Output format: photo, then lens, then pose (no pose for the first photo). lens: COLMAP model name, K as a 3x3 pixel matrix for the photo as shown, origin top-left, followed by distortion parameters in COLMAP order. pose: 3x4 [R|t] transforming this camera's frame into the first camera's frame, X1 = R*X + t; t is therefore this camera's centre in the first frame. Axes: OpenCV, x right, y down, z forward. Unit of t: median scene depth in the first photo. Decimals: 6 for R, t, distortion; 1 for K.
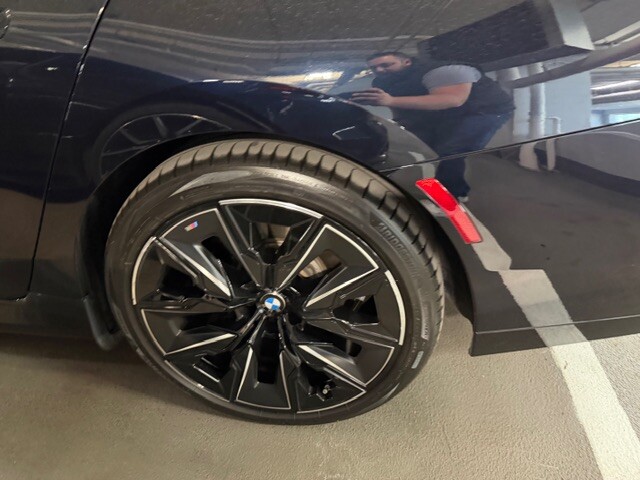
lens RADIAL K [[453.1, 0, 320.0], [0, 453.1, 240.0], [0, 0, 1]] dist [0.024641, -0.036721]
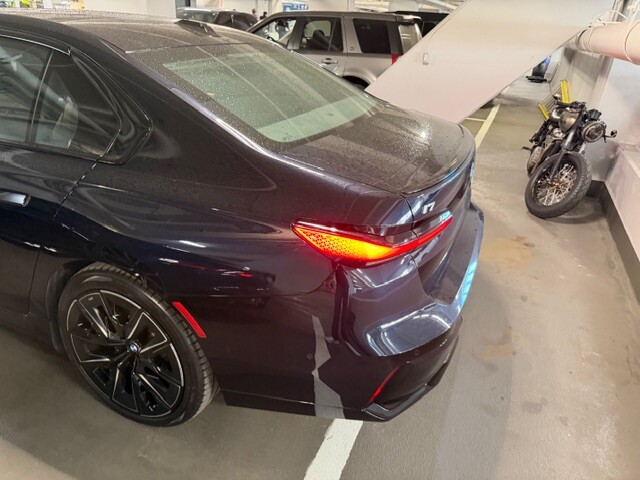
lens RADIAL K [[453.1, 0, 320.0], [0, 453.1, 240.0], [0, 0, 1]] dist [0.024641, -0.036721]
pose [[0.957829, 0.174700, -0.228131, 0.940580], [-0.201942, 0.974079, -0.101930, -0.241503], [0.204410, 0.143701, 0.968280, -0.663833]]
